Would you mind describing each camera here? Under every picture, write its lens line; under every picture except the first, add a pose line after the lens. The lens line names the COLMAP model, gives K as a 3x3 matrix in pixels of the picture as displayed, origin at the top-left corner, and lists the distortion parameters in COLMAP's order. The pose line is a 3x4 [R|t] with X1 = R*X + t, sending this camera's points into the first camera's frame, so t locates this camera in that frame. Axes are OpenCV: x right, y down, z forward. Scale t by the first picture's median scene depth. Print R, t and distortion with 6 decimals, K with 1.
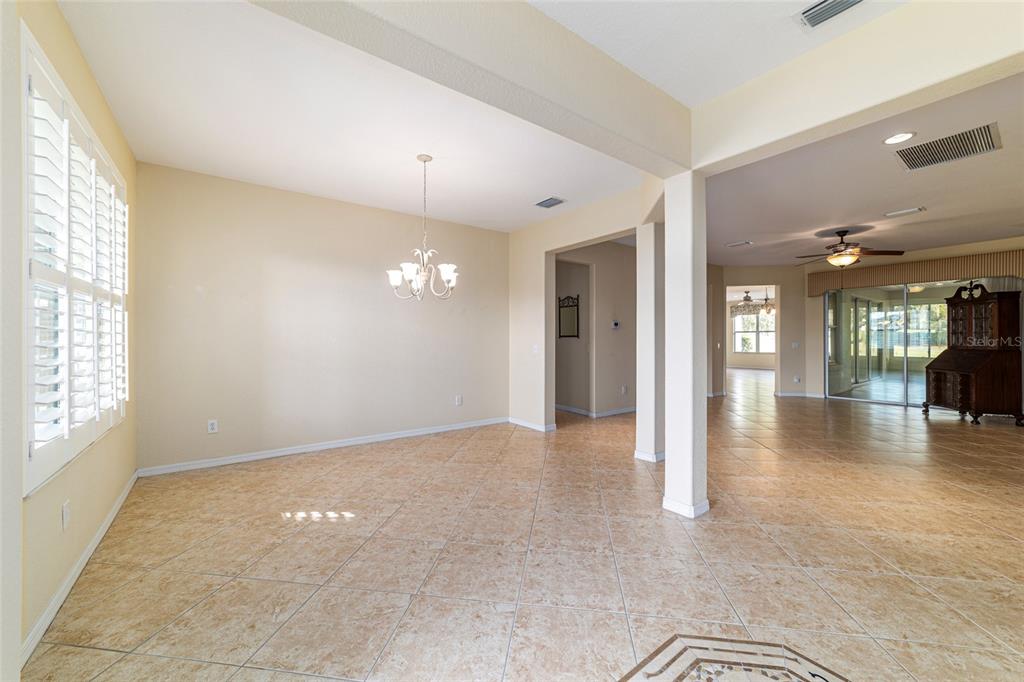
lens RADIAL K [[394.0, 0, 505.9], [0, 394.0, 340.7], [0, 0, 1]] dist [-0.014133, 0.006067]
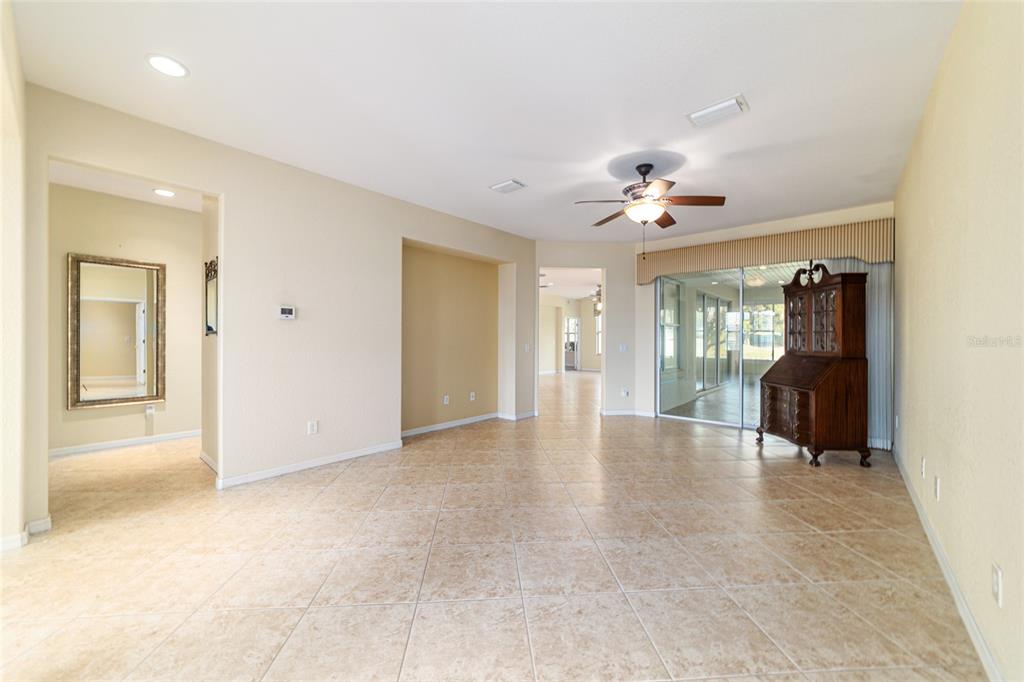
lens RADIAL K [[394.0, 0, 509.0], [0, 394.0, 340.2], [0, 0, 1]] dist [-0.014133, 0.006067]
pose [[0.975026, 0.006045, 0.222007, 0.493423], [-0.006060, 0.999981, -0.000615, -0.002161], [-0.222006, -0.000746, 0.975045, 0.424163]]
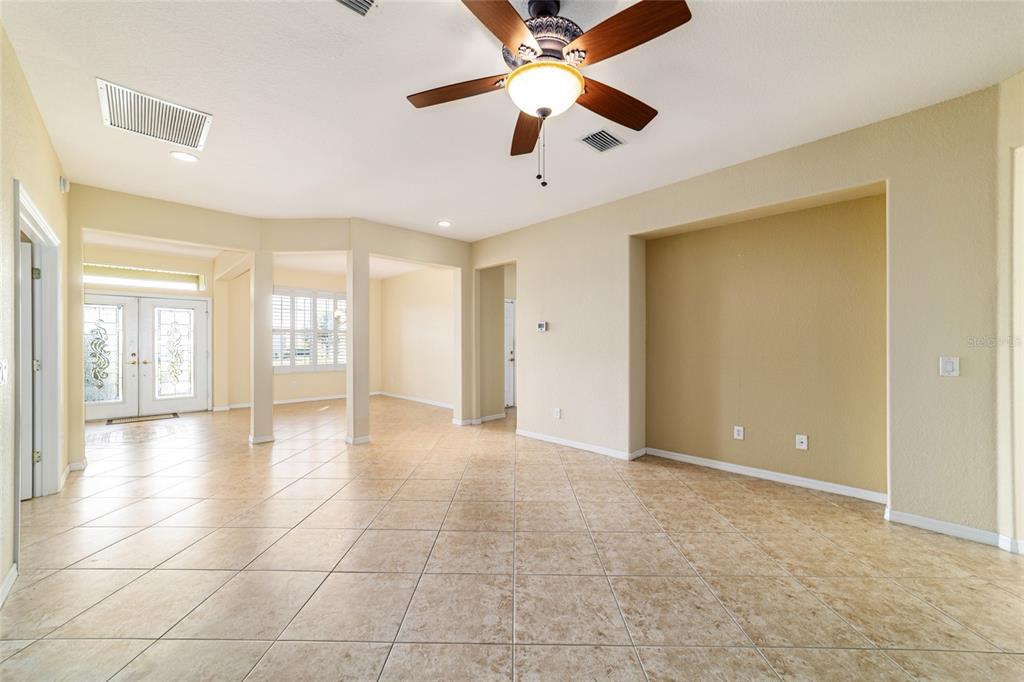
lens RADIAL K [[394.0, 0, 511.3], [0, 394.0, 343.2], [0, 0, 1]] dist [-0.014133, 0.006067]
pose [[0.133913, -0.005409, -0.990978, 1.110434], [-0.006272, 0.999960, -0.006306, -0.000518], [0.990973, 0.007060, 0.133874, 0.884887]]
